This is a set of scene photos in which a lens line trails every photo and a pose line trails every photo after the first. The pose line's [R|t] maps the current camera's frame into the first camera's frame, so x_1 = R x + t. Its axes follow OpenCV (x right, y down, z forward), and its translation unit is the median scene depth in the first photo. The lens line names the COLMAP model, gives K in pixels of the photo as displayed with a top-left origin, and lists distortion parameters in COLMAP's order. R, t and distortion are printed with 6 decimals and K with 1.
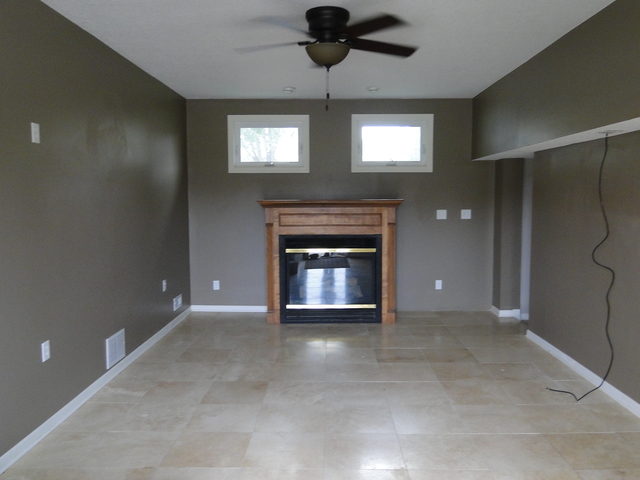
lens RADIAL K [[528.3, 0, 320.0], [0, 528.3, 240.0], [0, 0, 1]] dist [-0.001064, -0.003892]
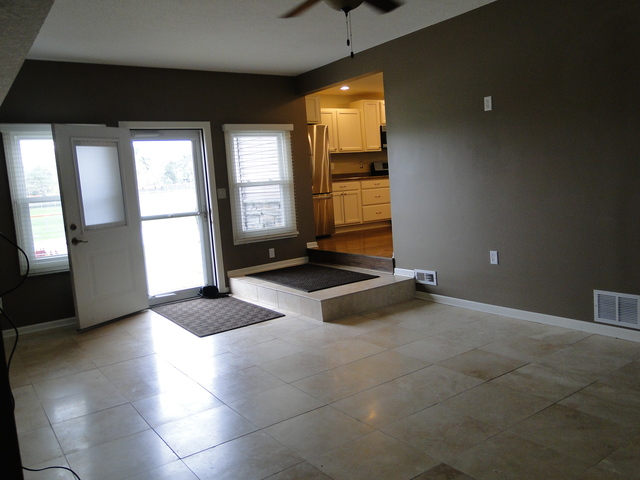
lens RADIAL K [[528.3, 0, 320.0], [0, 528.3, 240.0], [0, 0, 1]] dist [-0.001064, -0.003892]
pose [[-0.806588, 0.132930, -0.575973, 0.556956], [0.028789, 0.982064, 0.186336, -0.094565], [0.590412, 0.133714, -0.795949, 1.539558]]
